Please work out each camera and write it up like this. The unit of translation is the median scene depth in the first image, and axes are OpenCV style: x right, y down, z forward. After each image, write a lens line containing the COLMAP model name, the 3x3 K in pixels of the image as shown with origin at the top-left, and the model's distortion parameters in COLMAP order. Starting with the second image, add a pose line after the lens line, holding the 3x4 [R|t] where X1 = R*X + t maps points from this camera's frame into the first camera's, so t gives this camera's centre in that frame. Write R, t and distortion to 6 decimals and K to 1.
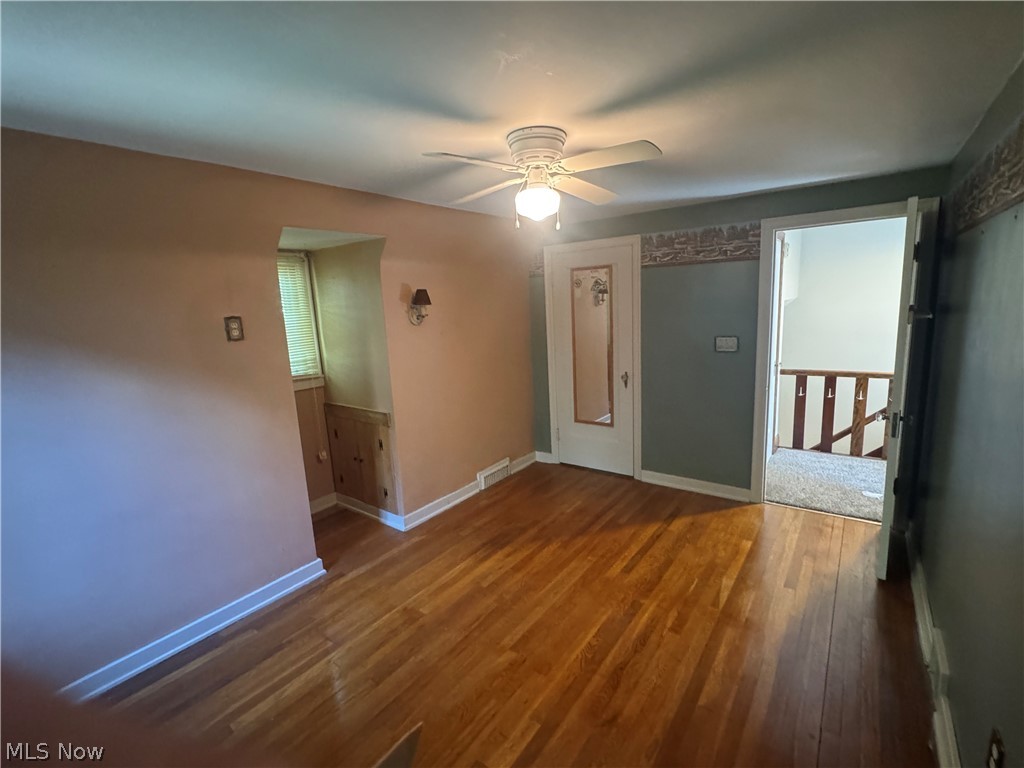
lens RADIAL K [[472.0, 0, 511.8], [0, 472.0, 385.9], [0, 0, 1]] dist [-0.001684, 0.000024]
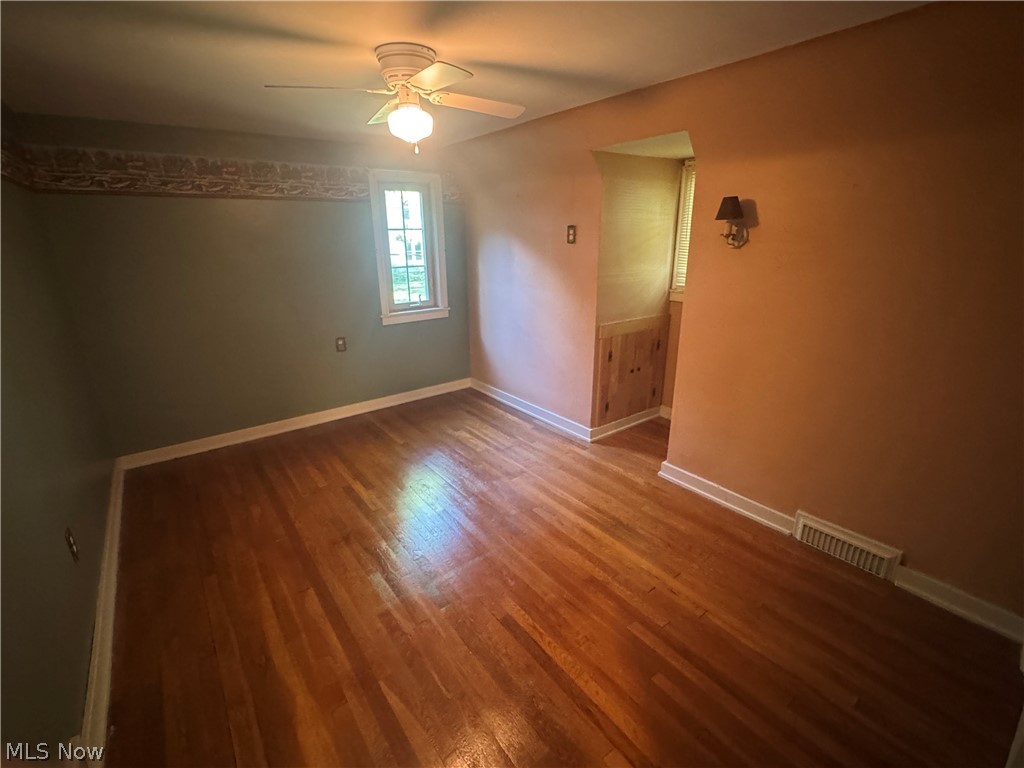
lens RADIAL K [[472.0, 0, 511.2], [0, 472.0, 382.7], [0, 0, 1]] dist [-0.001684, 0.000024]
pose [[-0.282095, 0.346978, -0.894444, 0.701649], [-0.145483, 0.906055, 0.397365, -0.204293], [0.948292, 0.242221, -0.205114, 0.989182]]
